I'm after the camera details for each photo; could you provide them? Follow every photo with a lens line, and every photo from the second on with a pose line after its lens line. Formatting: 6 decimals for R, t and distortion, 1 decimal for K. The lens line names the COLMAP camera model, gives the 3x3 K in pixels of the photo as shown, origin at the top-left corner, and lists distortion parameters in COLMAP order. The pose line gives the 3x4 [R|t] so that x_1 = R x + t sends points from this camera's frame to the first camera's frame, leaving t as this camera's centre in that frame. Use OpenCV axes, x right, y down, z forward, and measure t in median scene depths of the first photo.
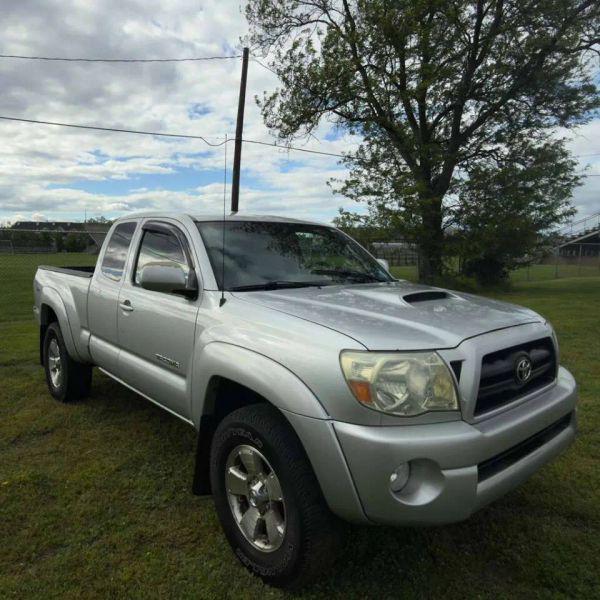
lens RADIAL K [[473.5, 0, 301.8], [0, 473.5, 297.9], [0, 0, 1]] dist [0.002354, -0.001879]
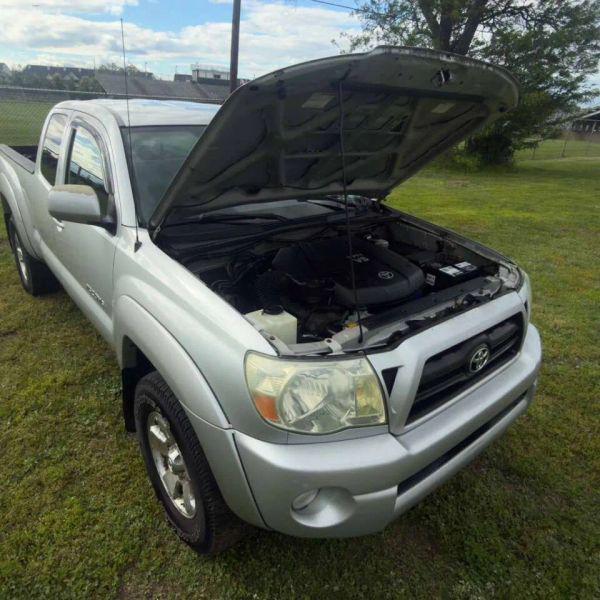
lens RADIAL K [[435.8, 0, 297.4], [0, 435.8, 299.4], [0, 0, 1]] dist [0.002326, -0.005343]
pose [[0.998445, 0.053867, -0.014319, 0.113346], [-0.046887, 0.950621, 0.306793, -0.131929], [0.030138, -0.305644, 0.951669, 0.213357]]
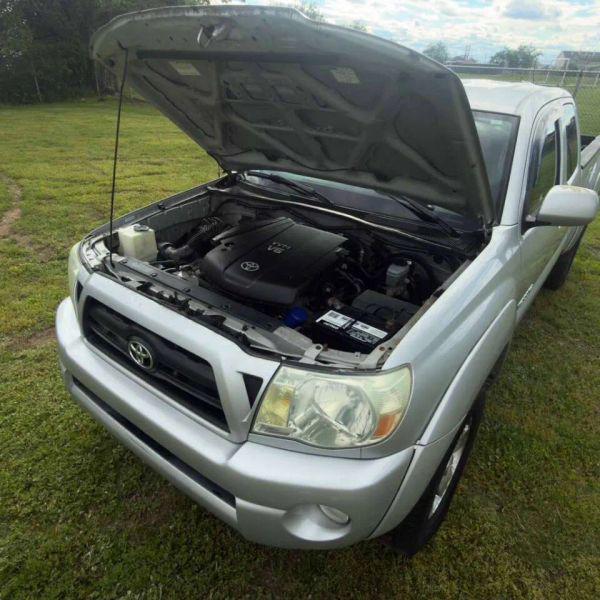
lens RADIAL K [[435.8, 0, 295.8], [0, 435.8, 299.2], [0, 0, 1]] dist [0.002326, -0.005343]
pose [[0.194933, 0.470263, -0.860728, 0.836690], [-0.134418, 0.882092, 0.451493, -0.213026], [0.971562, 0.027686, 0.235161, 0.829016]]
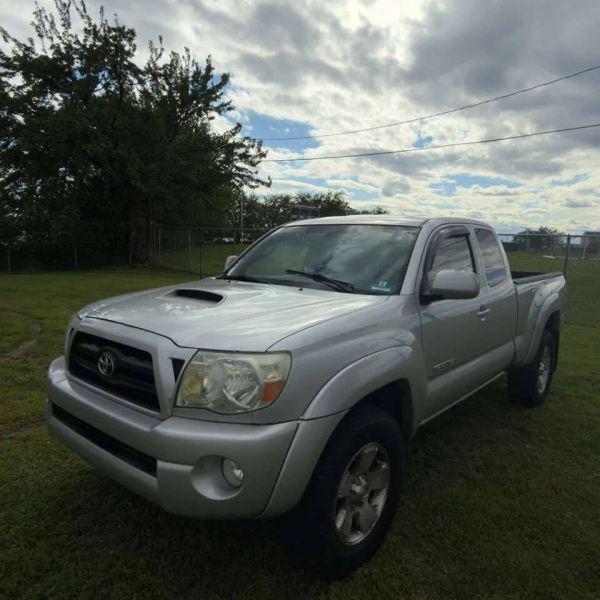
lens RADIAL K [[473.5, 0, 300.2], [0, 473.5, 303.4], [0, 0, 1]] dist [0.002354, -0.001879]
pose [[0.145523, 0.126319, -0.981258, 1.162929], [-0.132099, 0.985416, 0.107264, -0.109655], [0.980496, 0.114014, 0.160088, 0.947488]]
